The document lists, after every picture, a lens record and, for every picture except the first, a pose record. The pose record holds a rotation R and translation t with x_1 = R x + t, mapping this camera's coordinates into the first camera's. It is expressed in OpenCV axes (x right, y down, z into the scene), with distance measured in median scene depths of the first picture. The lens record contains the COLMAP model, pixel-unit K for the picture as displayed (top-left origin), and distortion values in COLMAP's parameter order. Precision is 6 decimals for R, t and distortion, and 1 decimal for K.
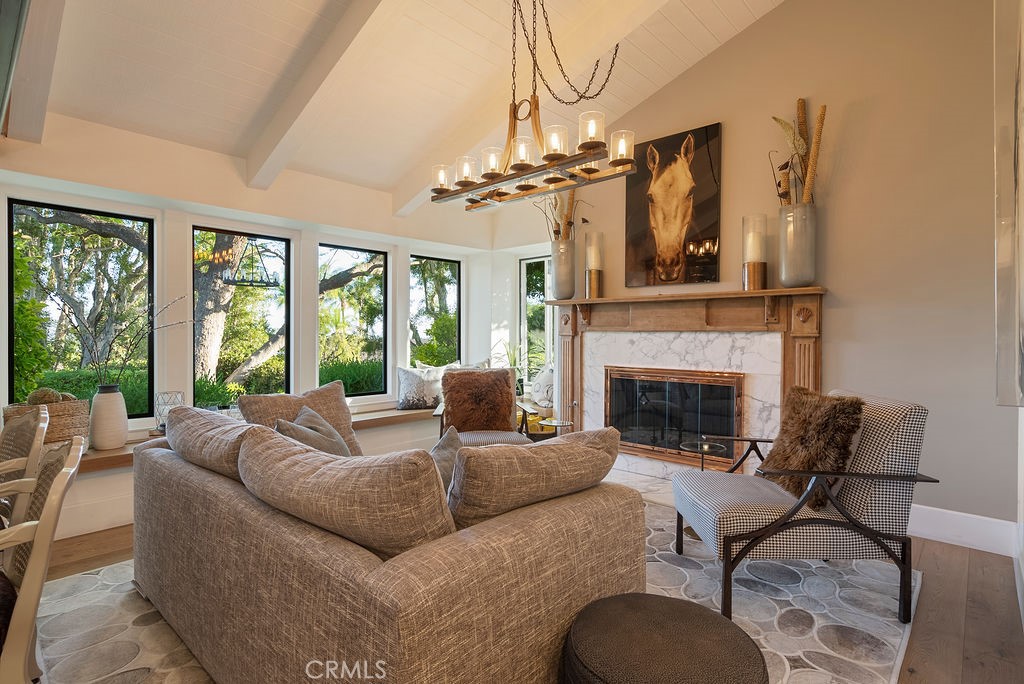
lens RADIAL K [[496.0, 0, 512.9], [0, 496.0, 339.3], [0, 0, 1]] dist [0.001445, -0.000528]
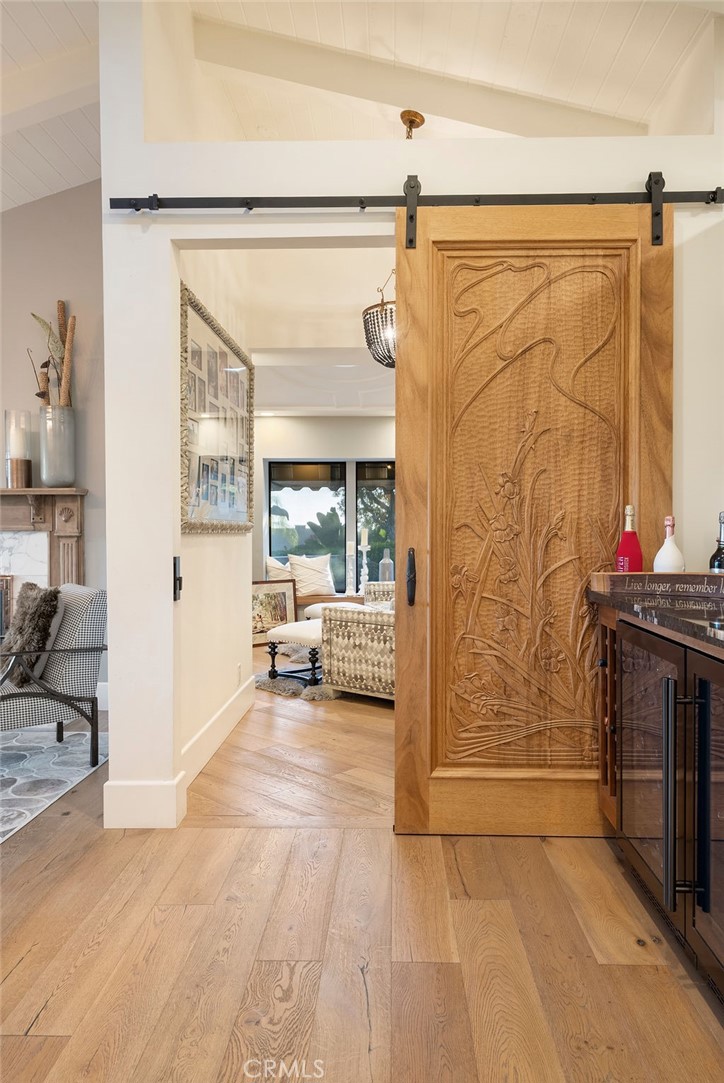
lens RADIAL K [[735.3, 0, 365.5], [0, 735.3, 536.0], [0, 0, 1]] dist [0.009075, 0.003227]
pose [[0.758639, -0.009355, 0.651443, 0.069764], [0.011505, 0.999933, 0.000960, -0.000046], [-0.651409, 0.006767, 0.758697, -0.544338]]
